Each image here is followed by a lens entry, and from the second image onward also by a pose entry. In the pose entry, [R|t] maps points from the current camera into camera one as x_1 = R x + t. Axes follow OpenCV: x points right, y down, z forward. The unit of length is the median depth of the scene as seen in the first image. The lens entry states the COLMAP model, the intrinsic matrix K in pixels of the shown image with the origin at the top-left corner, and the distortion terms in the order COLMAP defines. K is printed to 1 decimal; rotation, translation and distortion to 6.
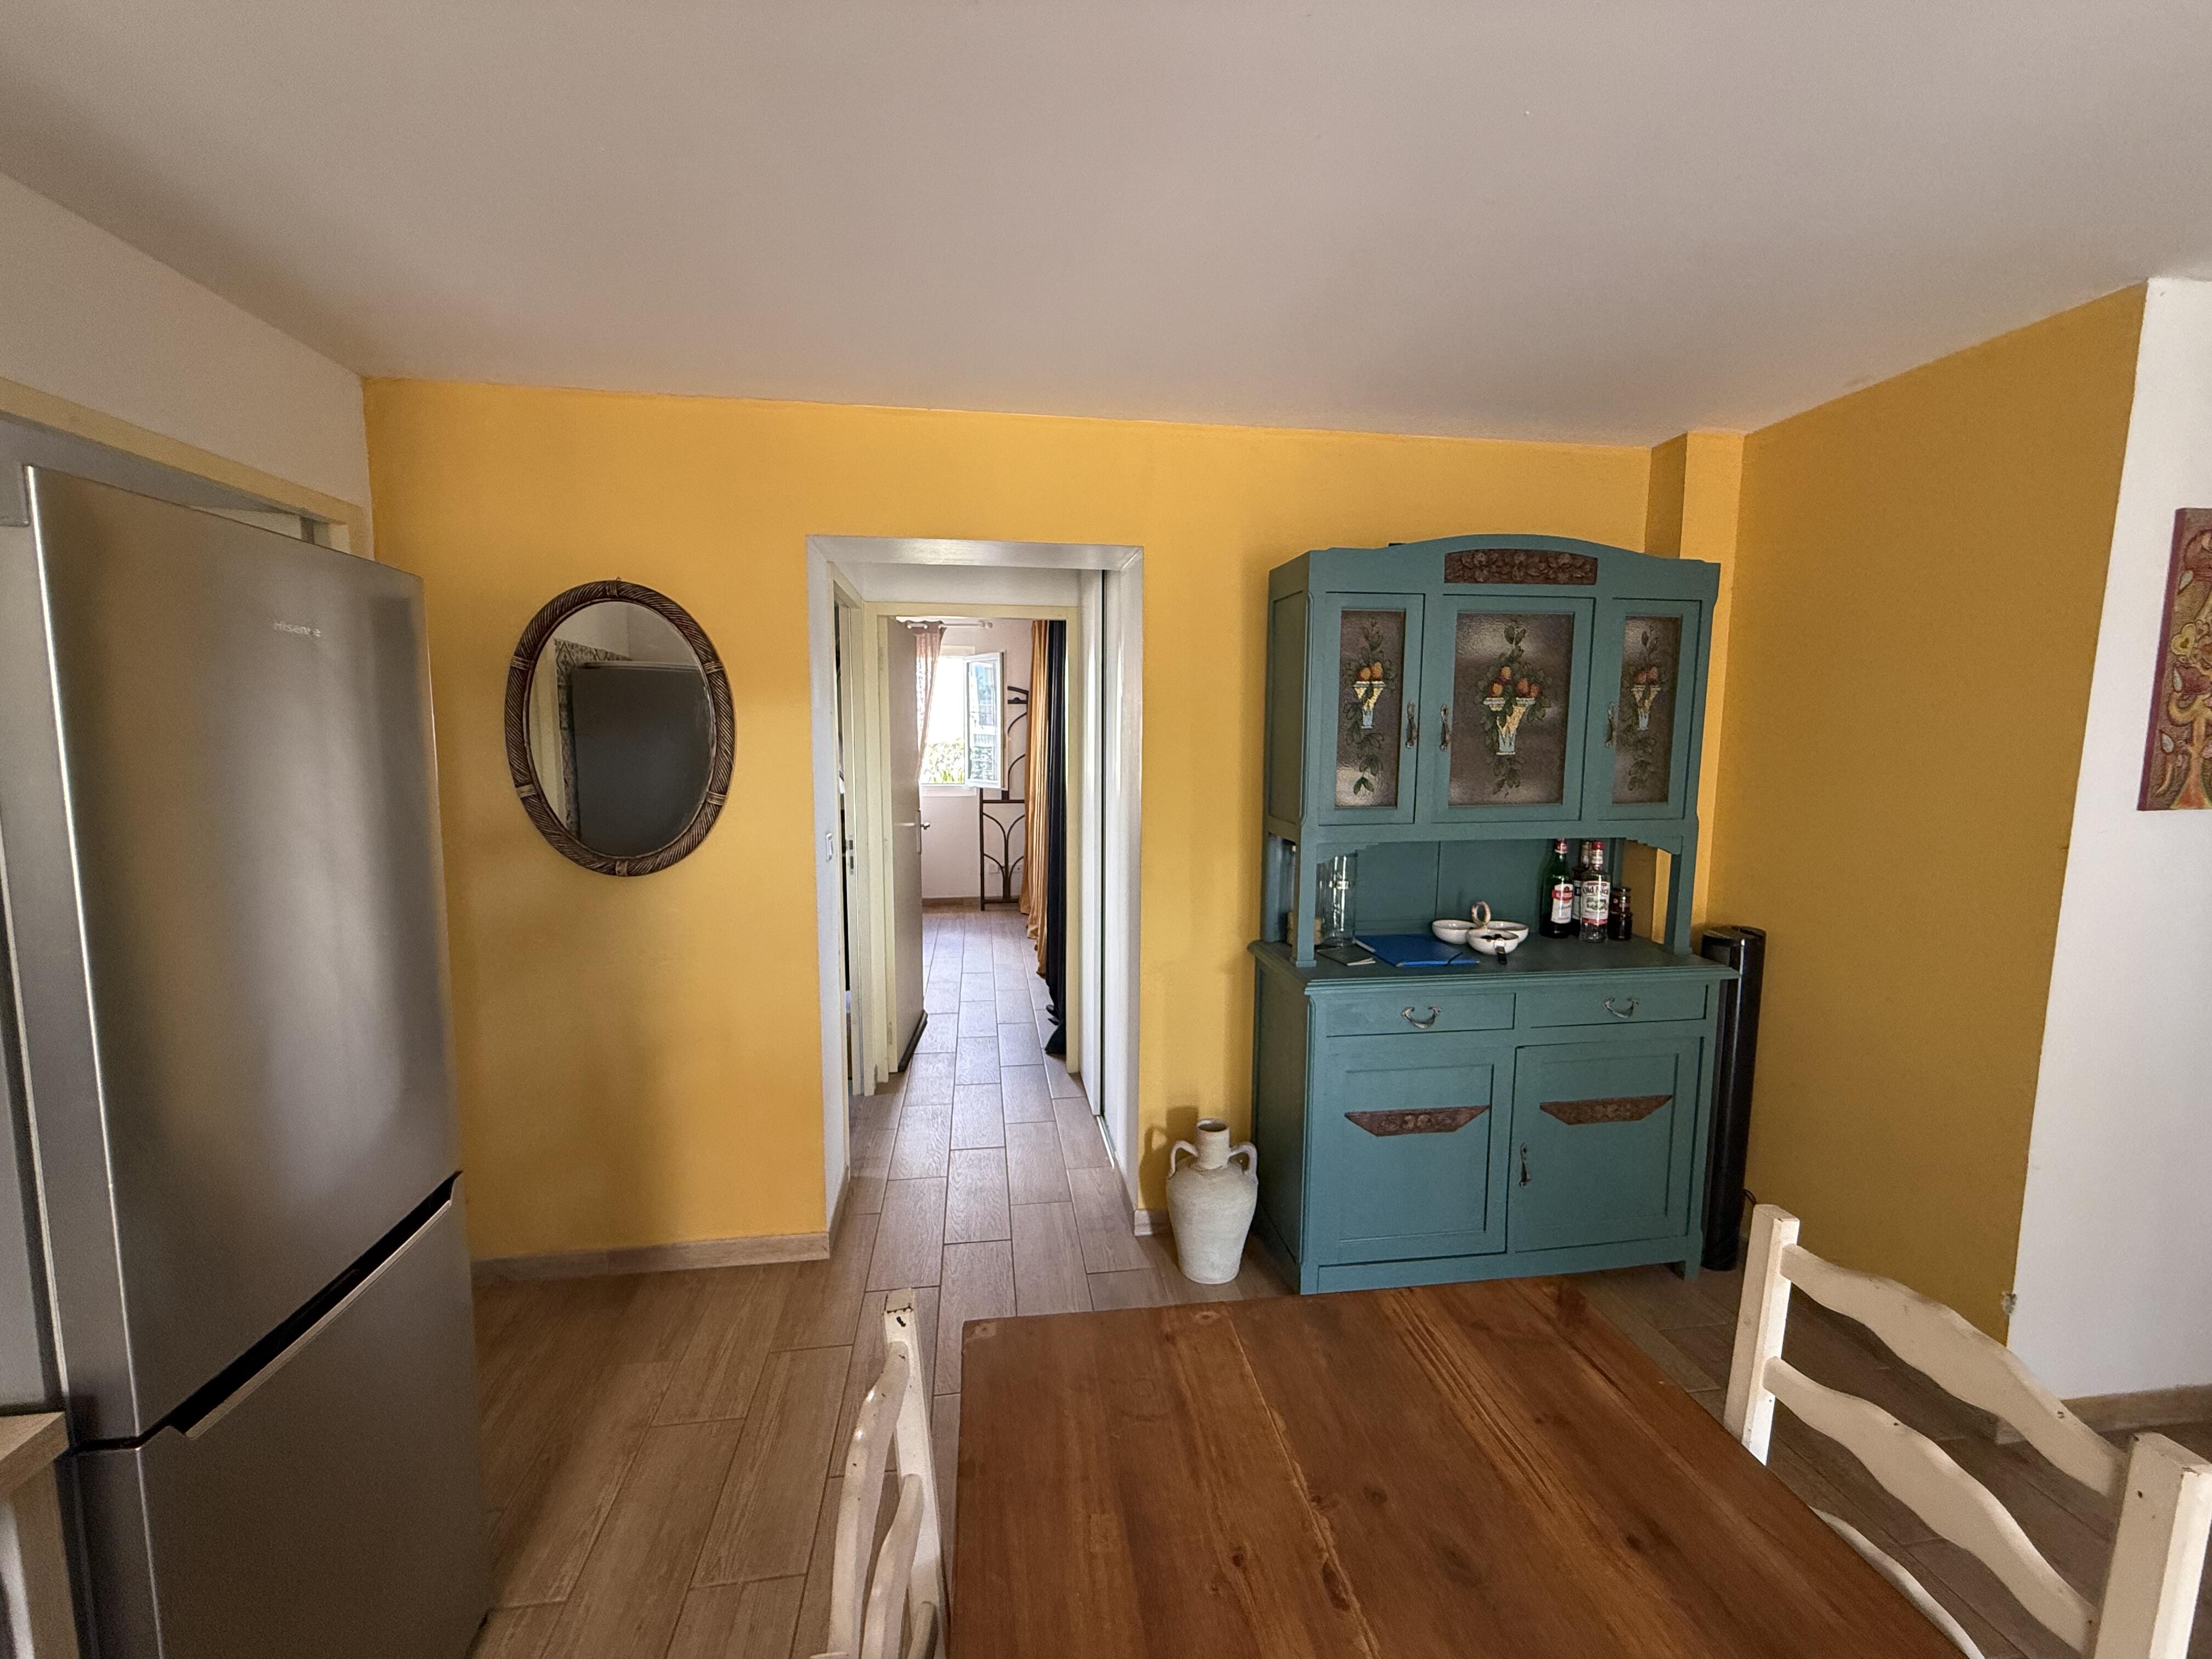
lens RADIAL K [[882.7, 0, 1102.5], [0, 882.7, 825.3], [0, 0, 1]] dist [0.001246, -0.000437]
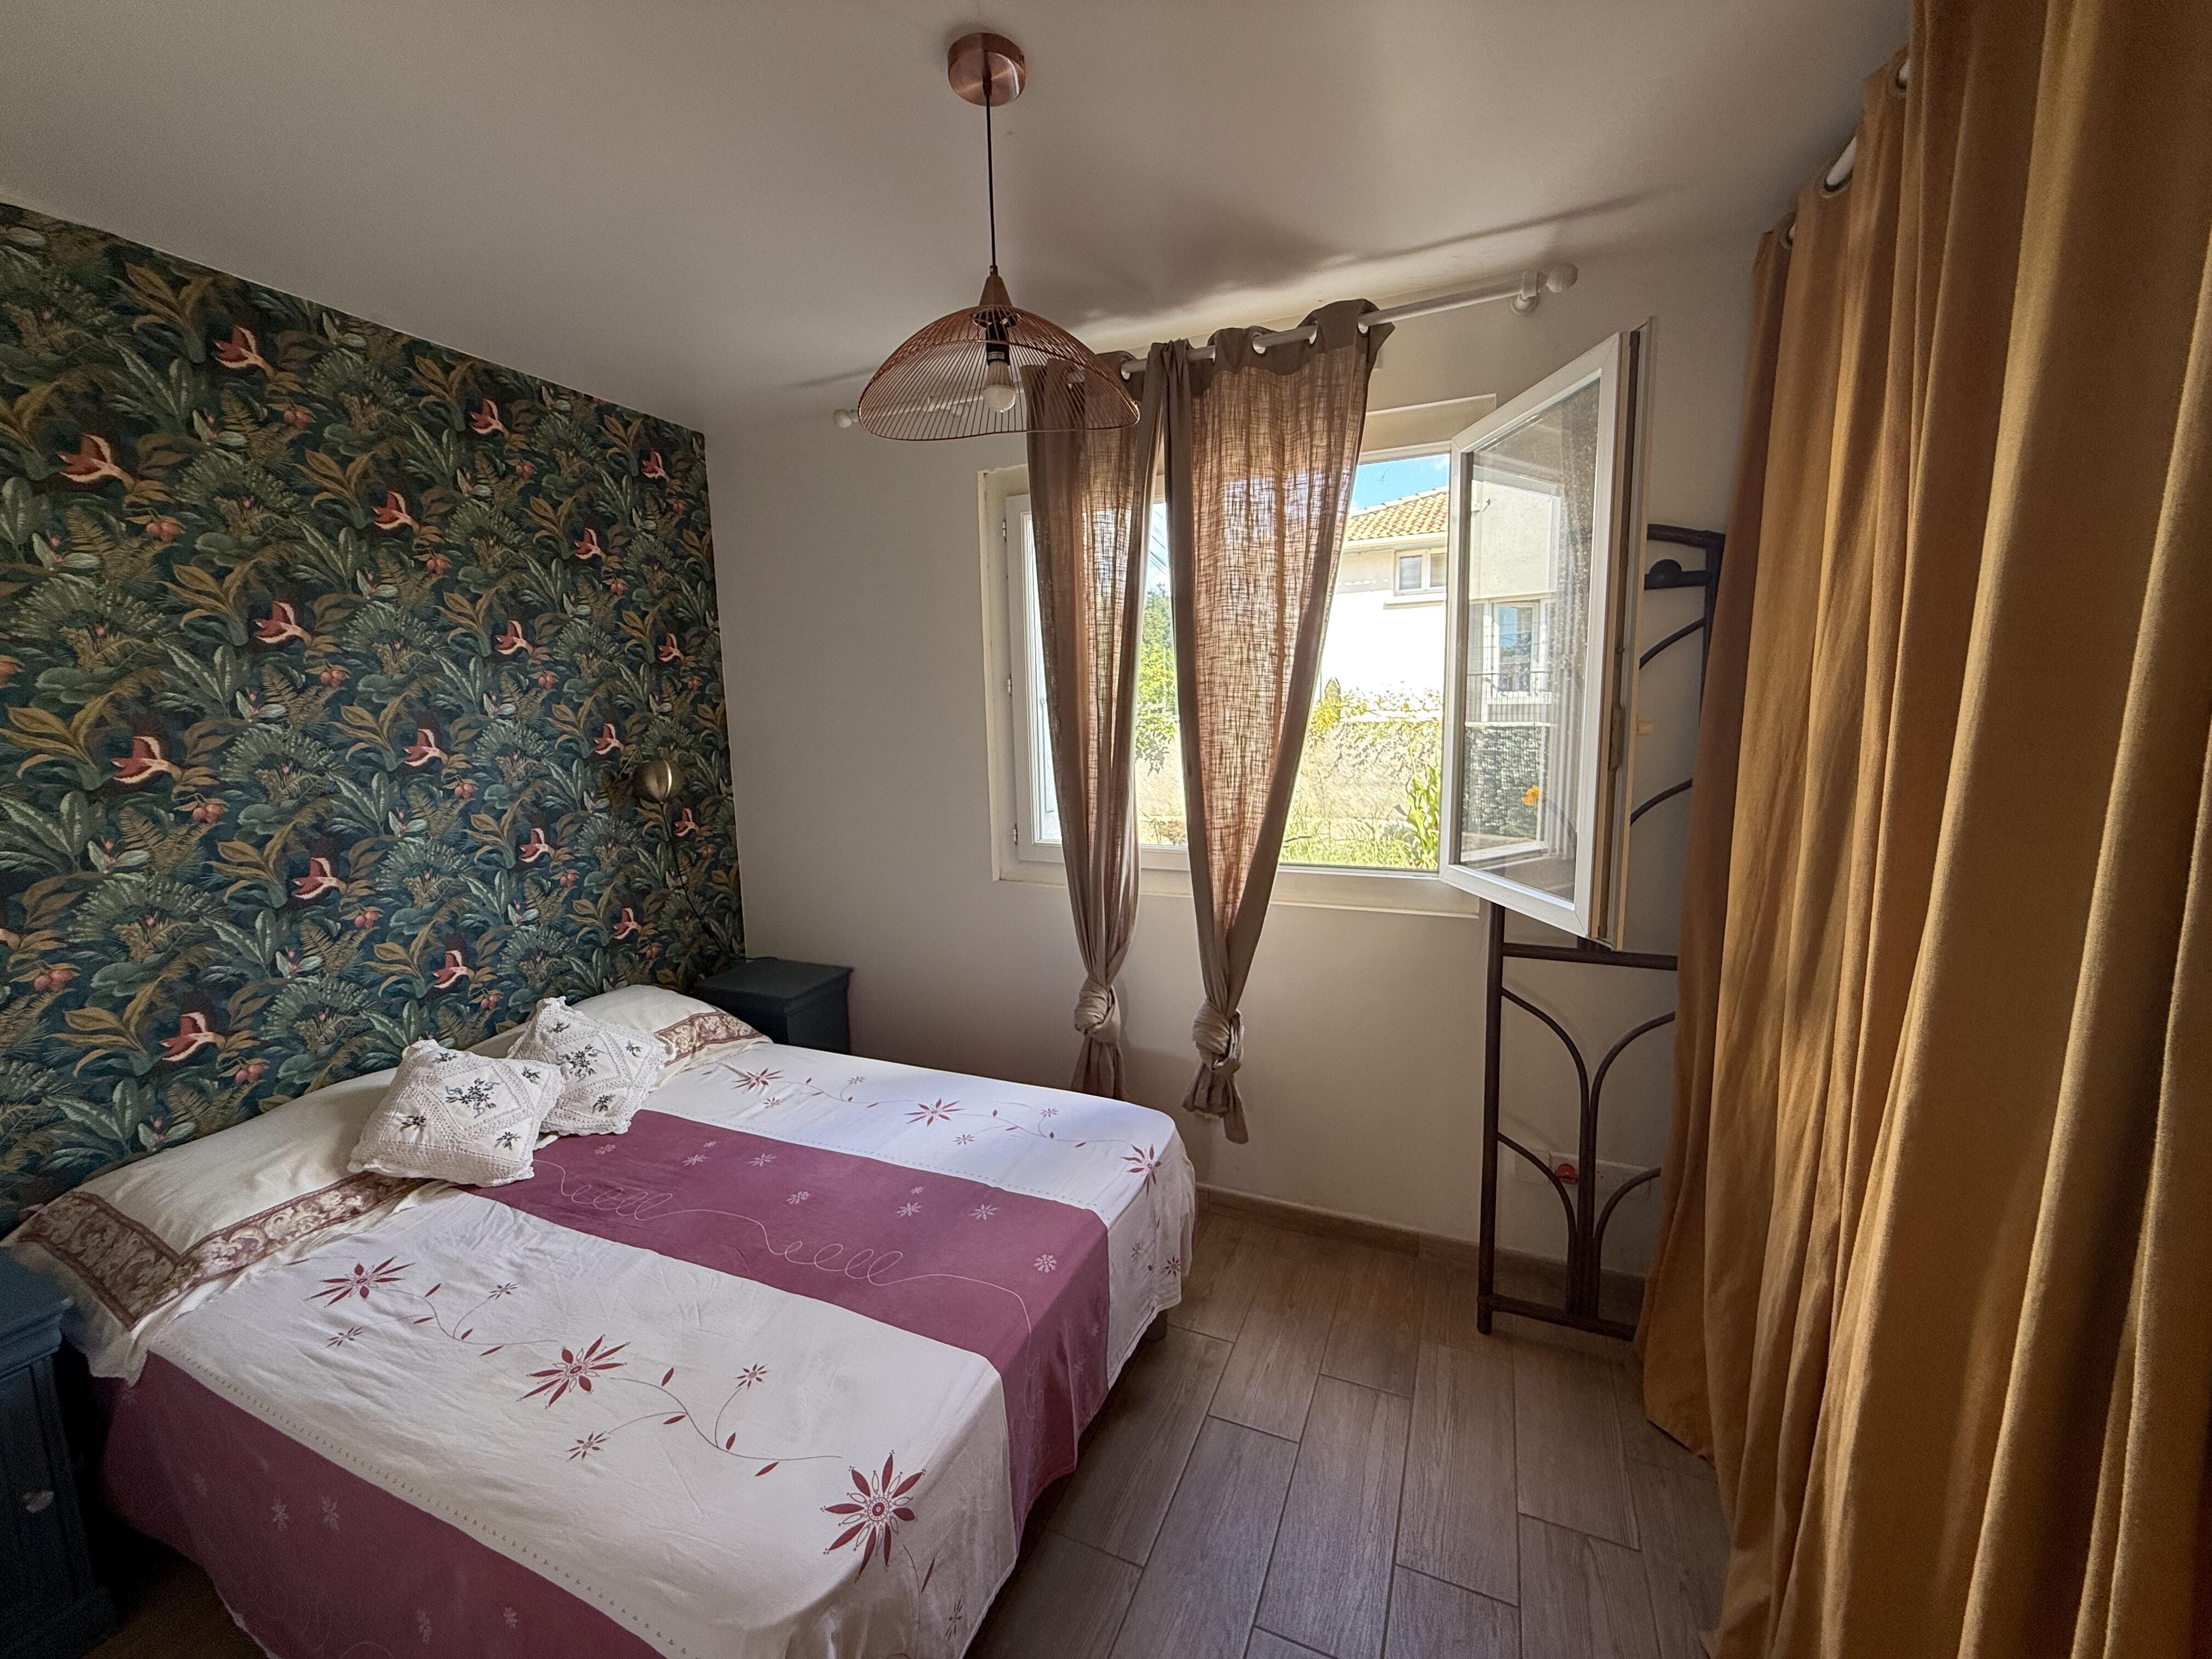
lens RADIAL K [[882.7, 0, 1095.6], [0, 882.7, 829.0], [0, 0, 1]] dist [0.001246, -0.000437]
pose [[0.845295, 0.044141, -0.532474, -0.096858], [-0.025720, 0.998788, 0.041967, -0.073935], [0.533681, -0.021779, 0.845405, 0.691004]]
